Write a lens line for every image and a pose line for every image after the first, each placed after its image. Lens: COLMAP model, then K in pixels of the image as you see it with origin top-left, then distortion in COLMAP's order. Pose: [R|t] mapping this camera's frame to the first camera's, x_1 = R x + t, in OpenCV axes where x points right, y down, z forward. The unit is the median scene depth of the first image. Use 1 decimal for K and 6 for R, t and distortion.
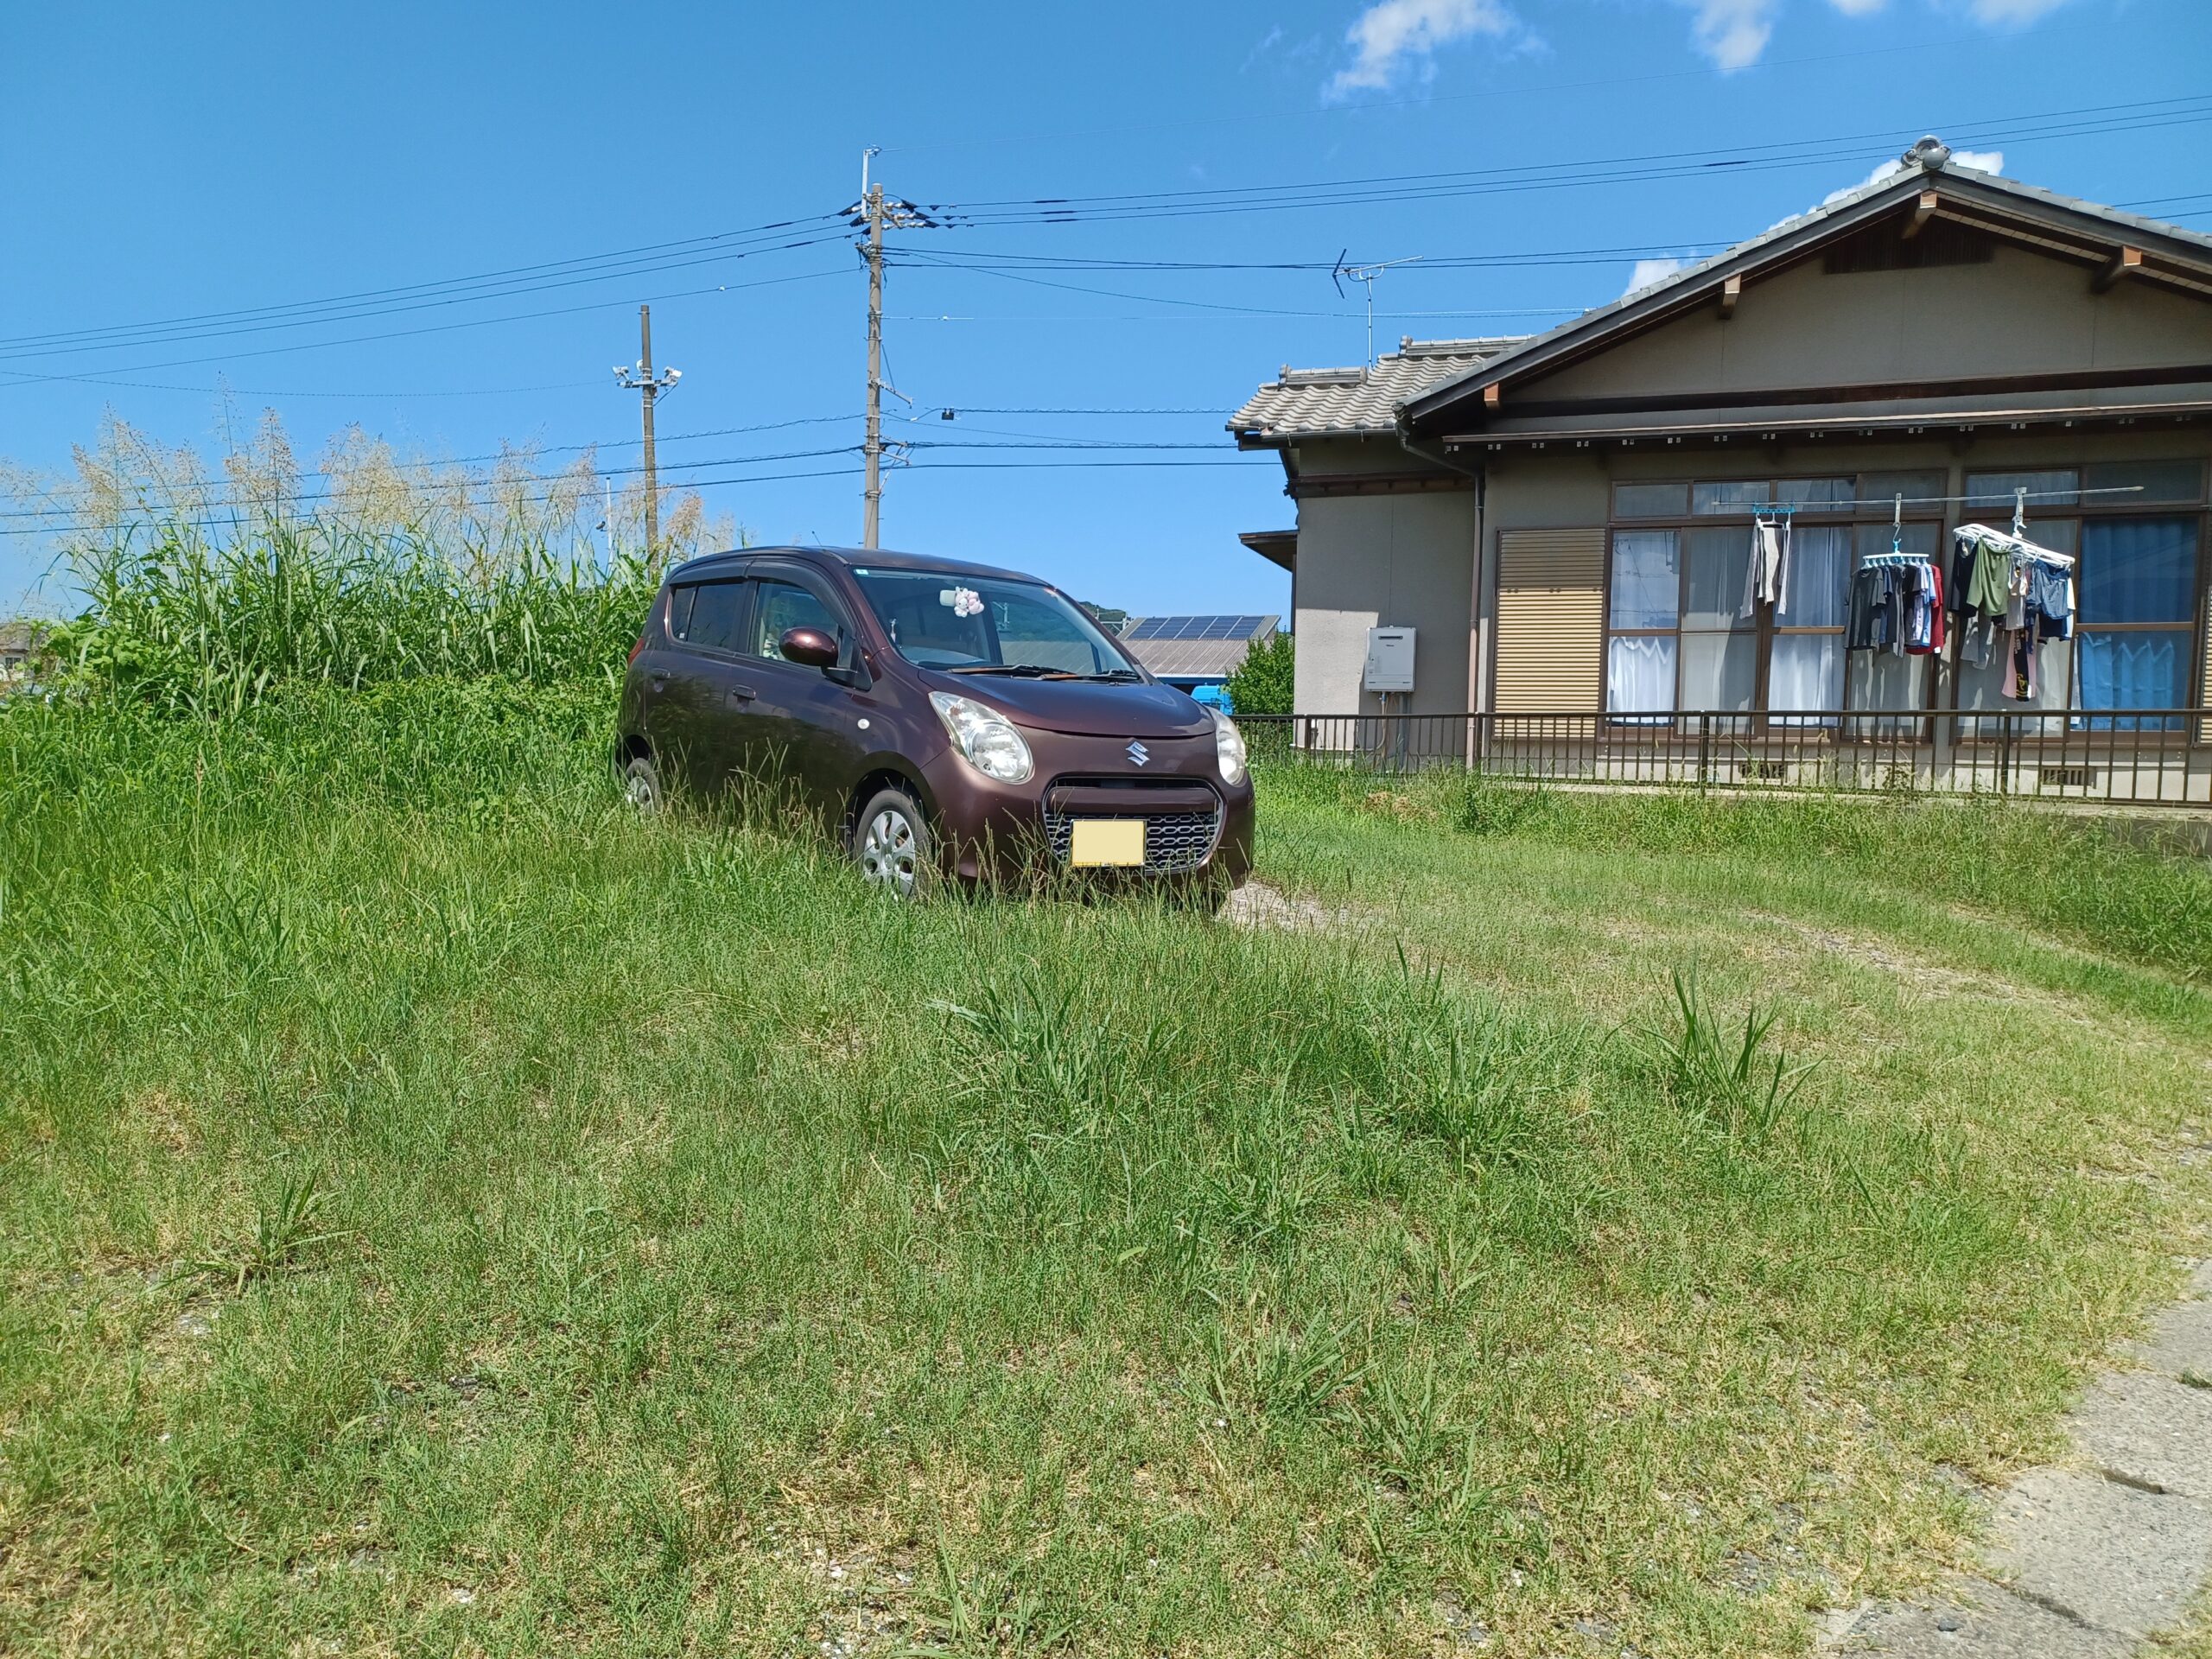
lens RADIAL K [[1583.1, 0, 1118.7], [0, 1583.1, 837.1], [0, 0, 1]] dist [0.071782, -0.050605]
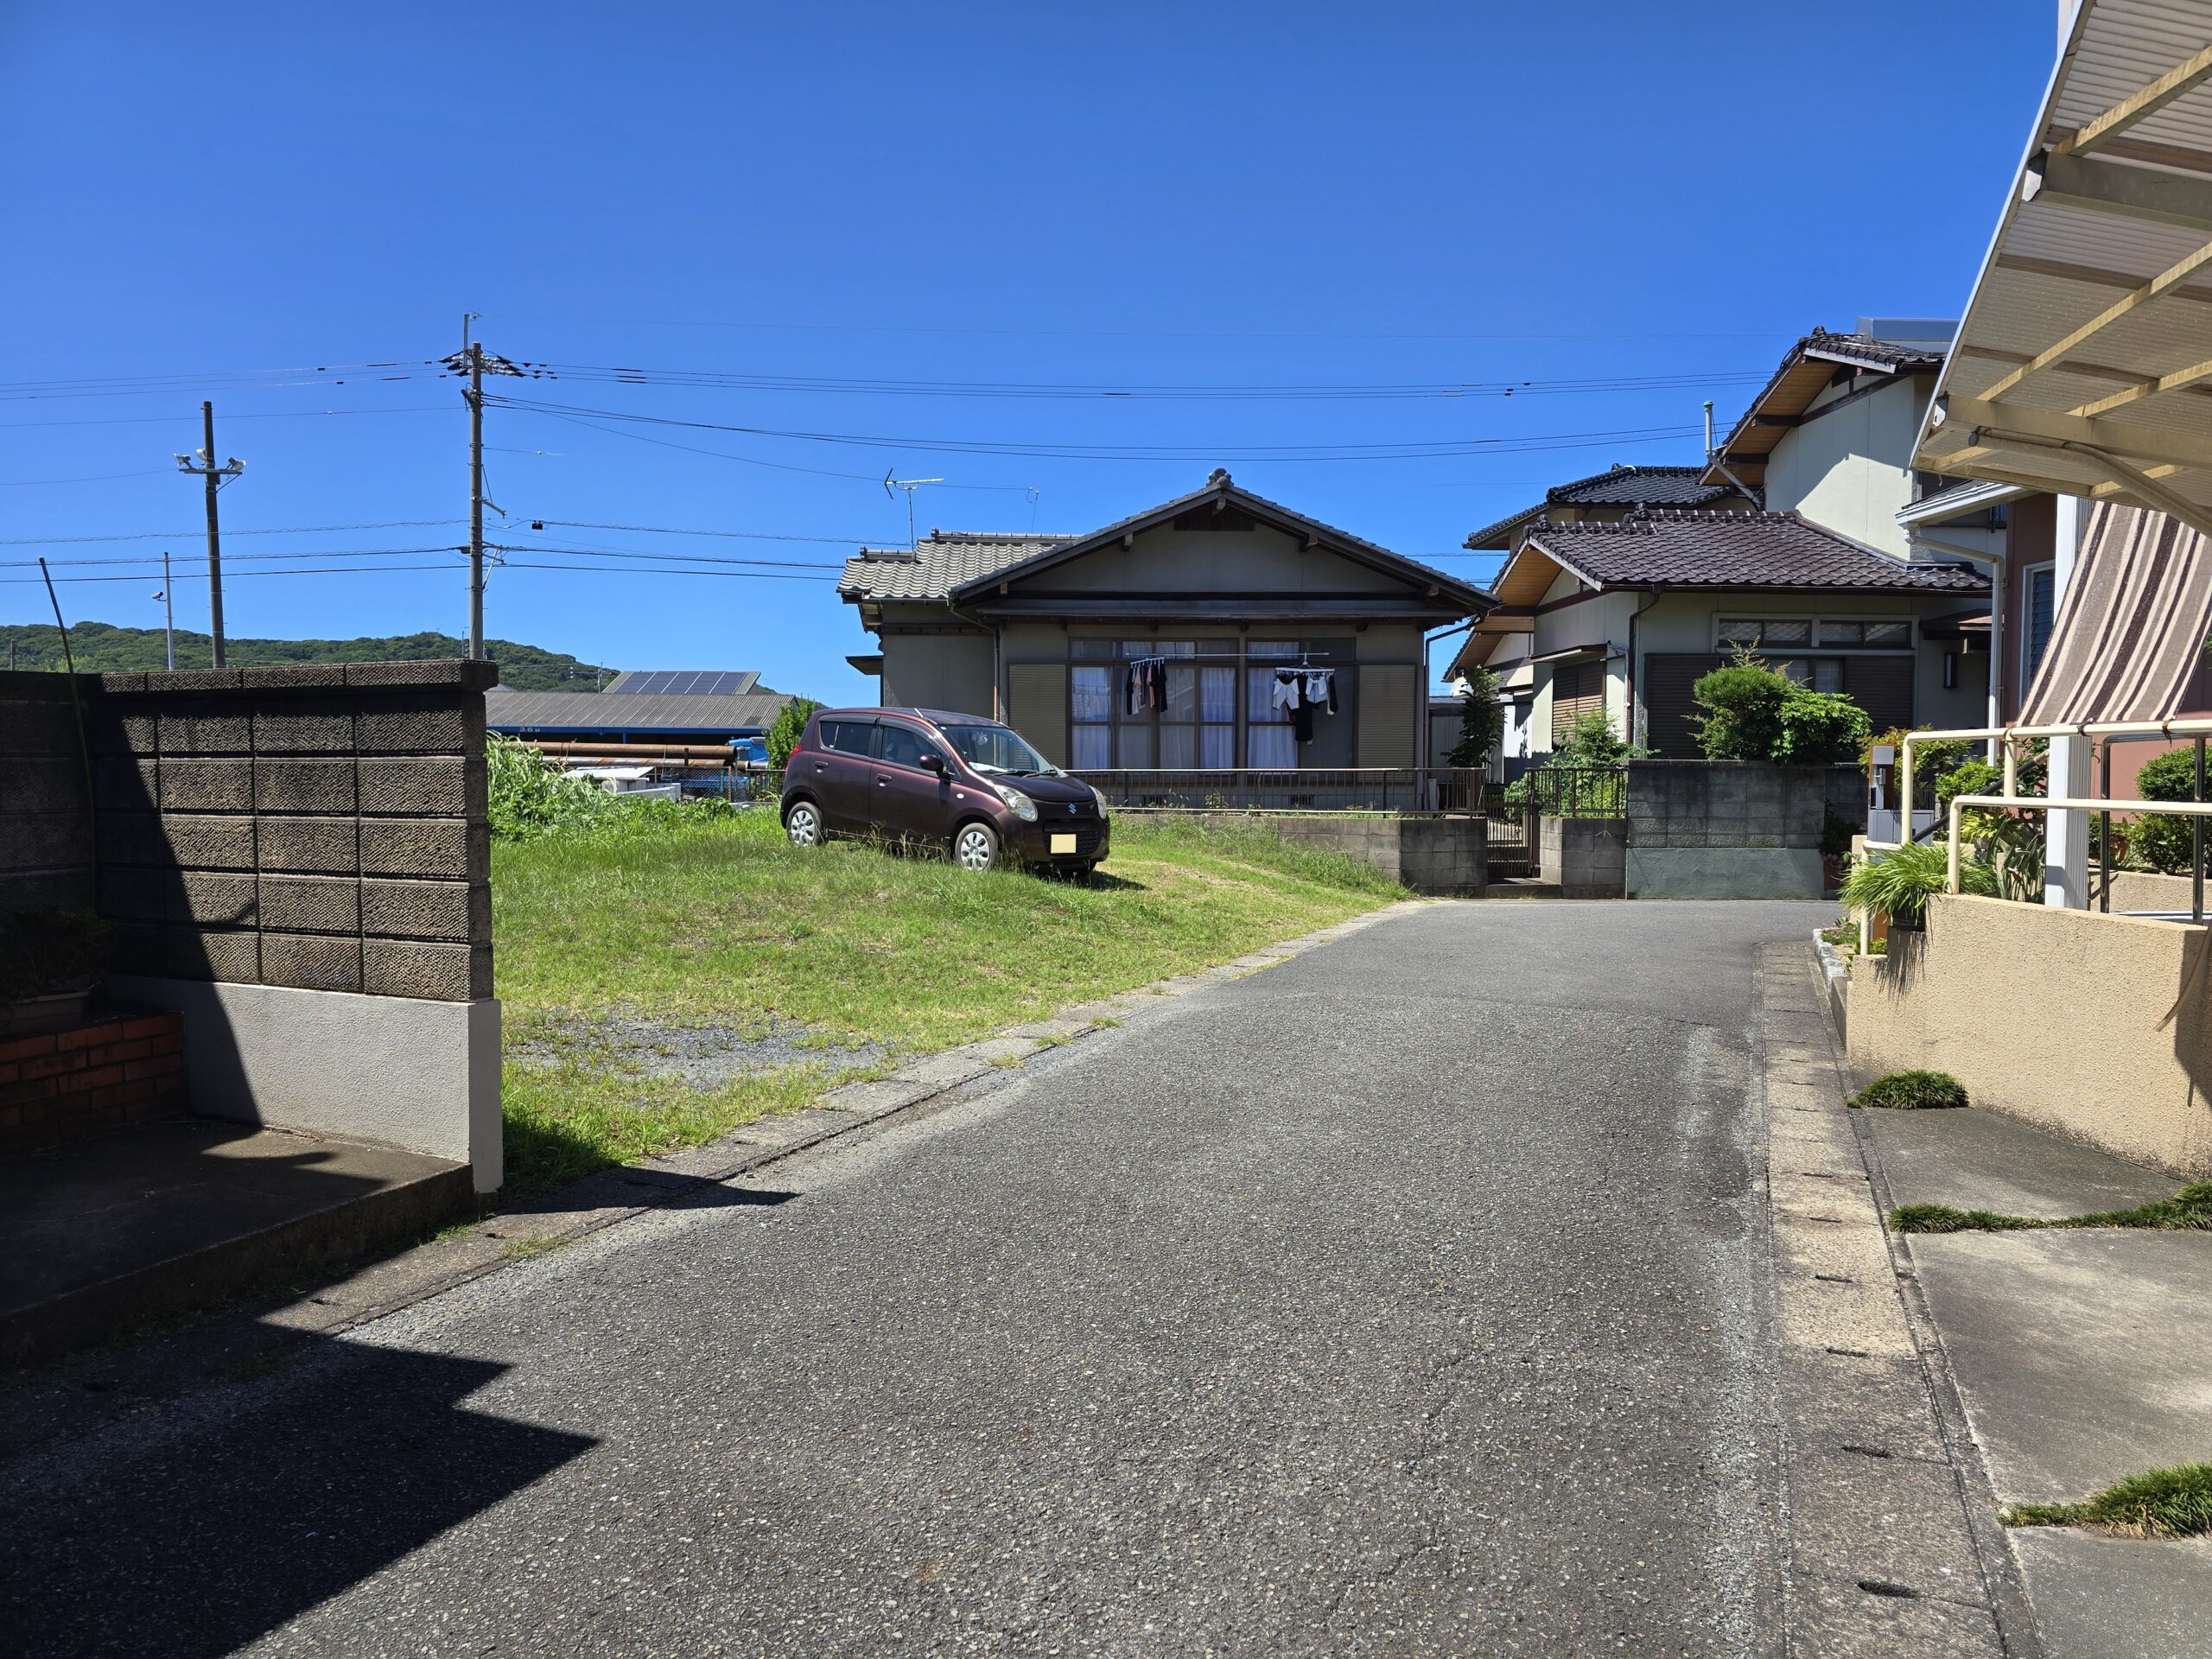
lens RADIAL K [[1433.2, 0, 1106.0], [0, 1433.2, 829.5], [0, 0, 1]] dist [0.037572, -0.001581]
pose [[0.938711, -0.023848, 0.343880, -0.187932], [0.032784, 0.999258, -0.020194, 0.020566], [-0.343143, 0.030230, 0.938796, -0.455793]]
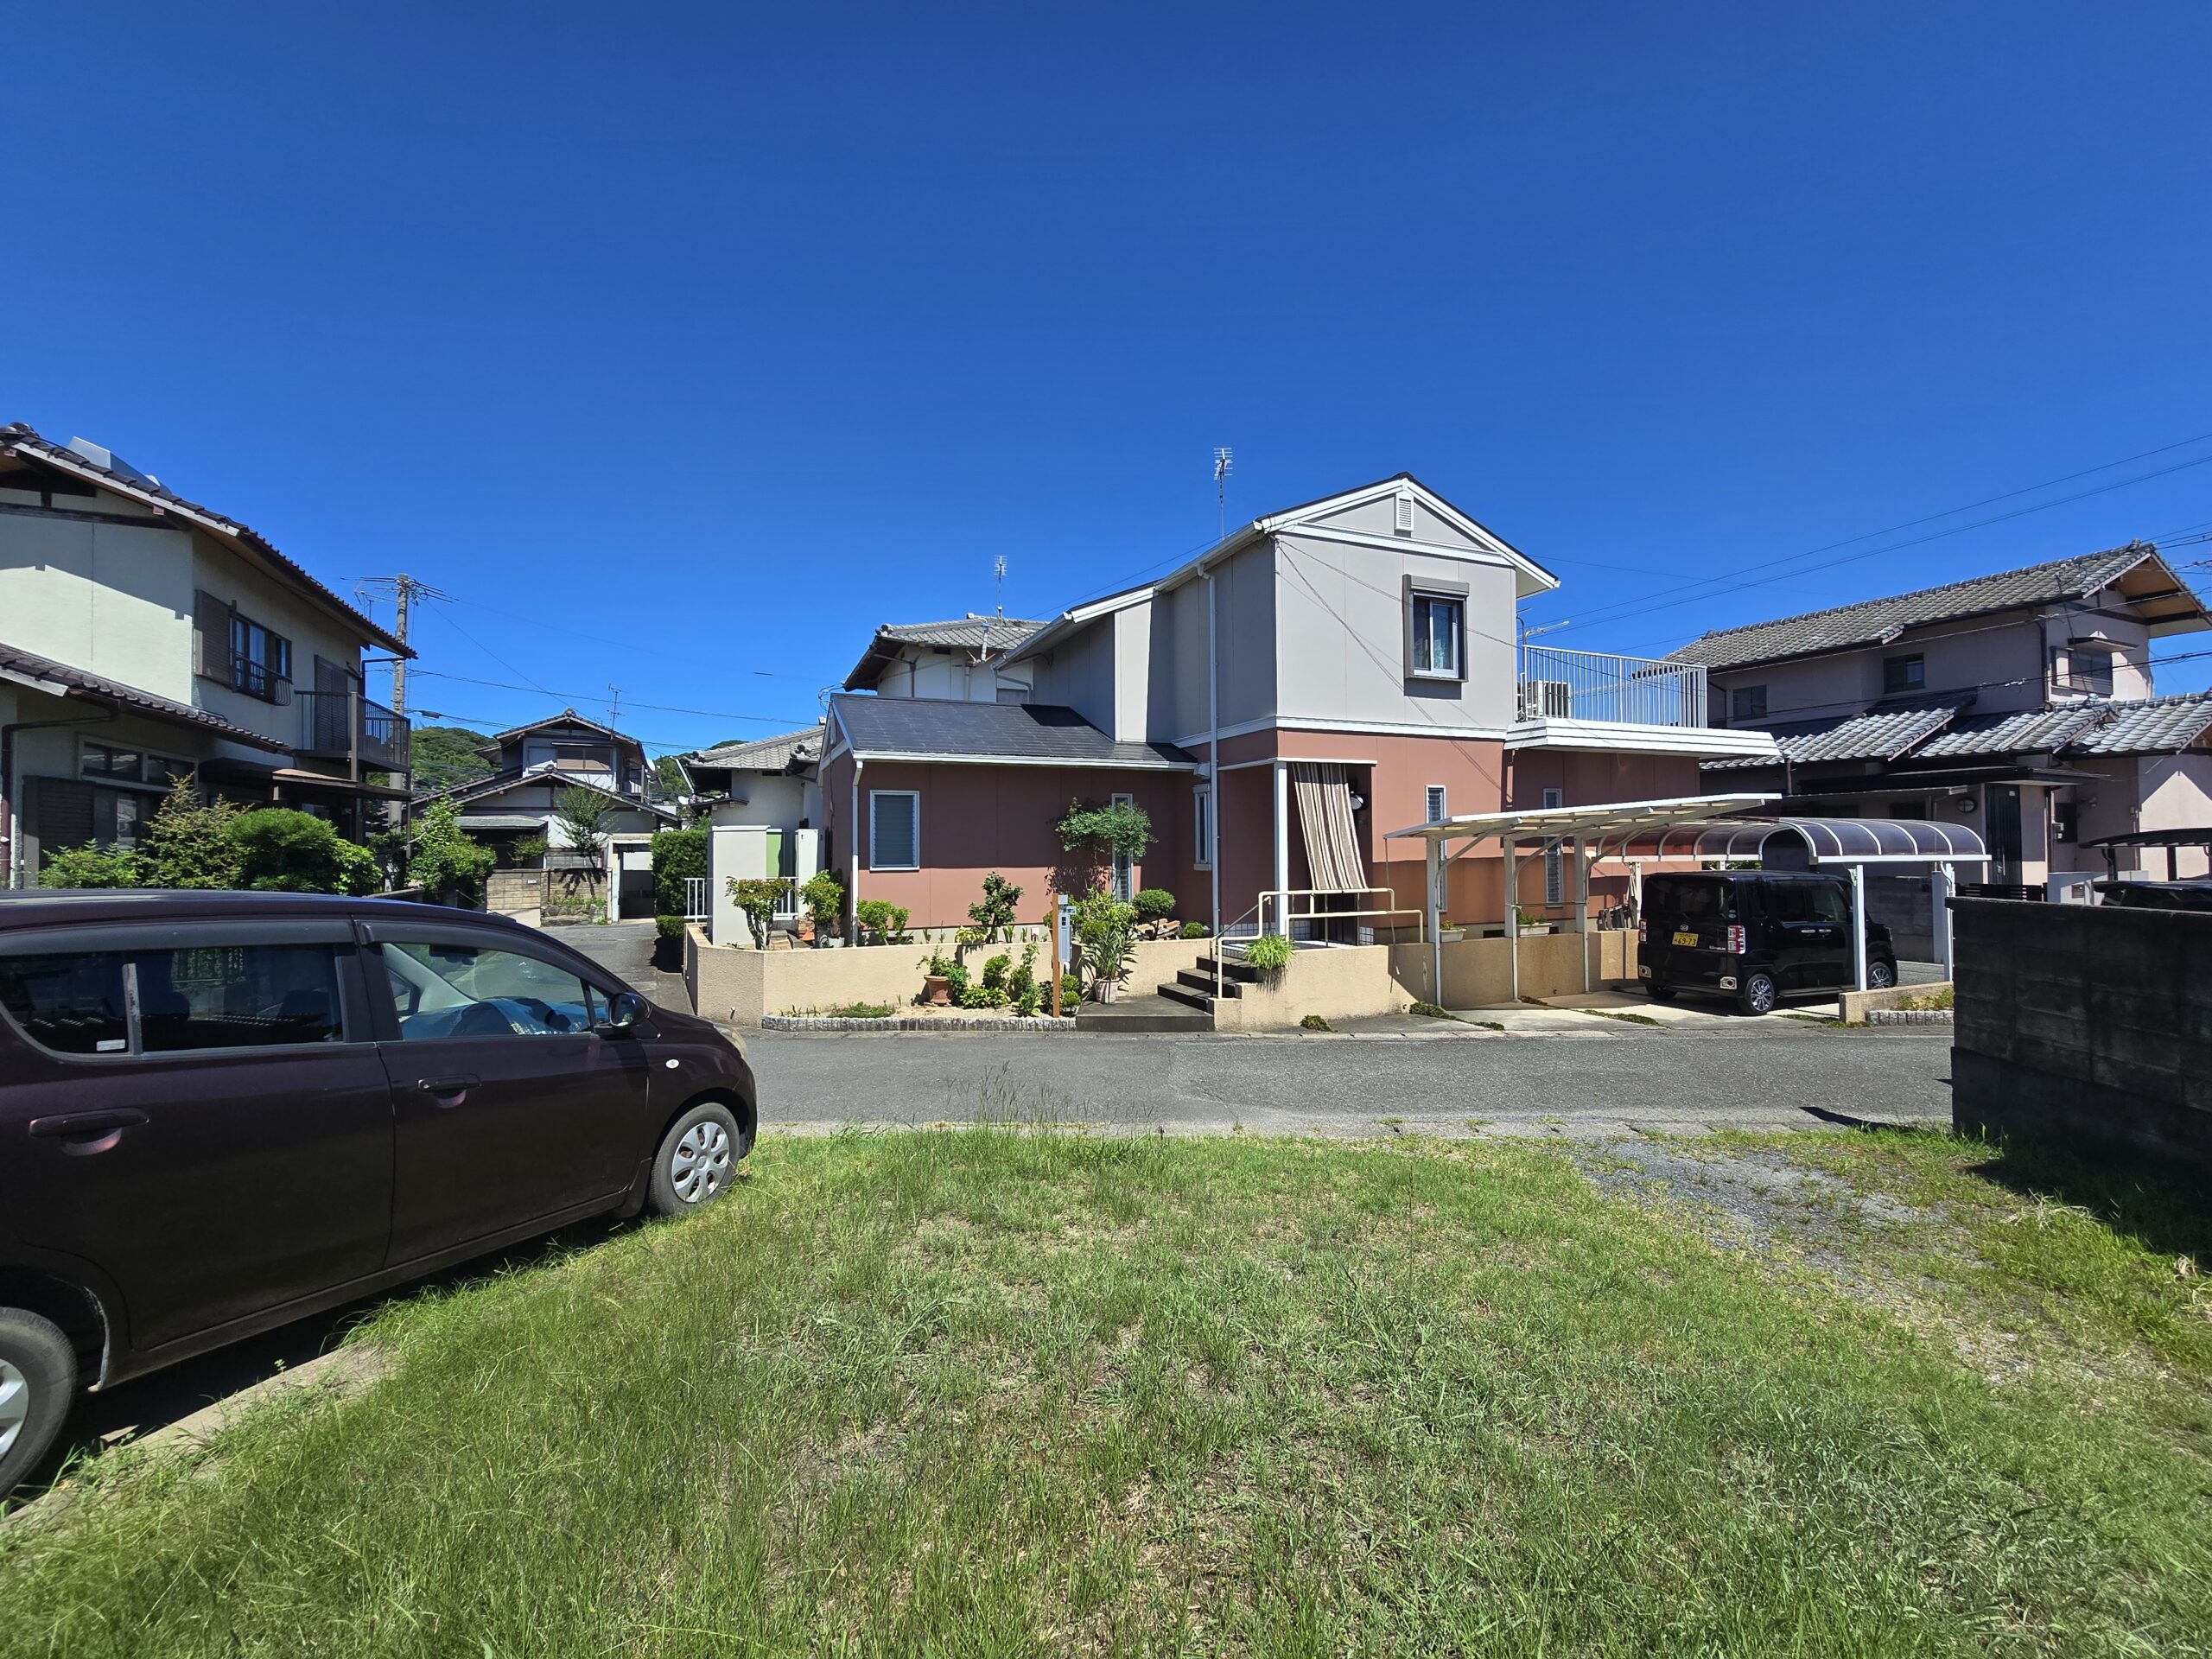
lens RADIAL K [[905.3, 0, 1106.0], [0, 905.3, 829.5], [0, 0, 1]] dist [-0.002332, -0.000550]
pose [[-0.649774, 0.009999, 0.760062, -0.267440], [0.054277, 0.997971, 0.033272, -0.091985], [-0.758188, 0.062874, -0.648998, 0.450542]]
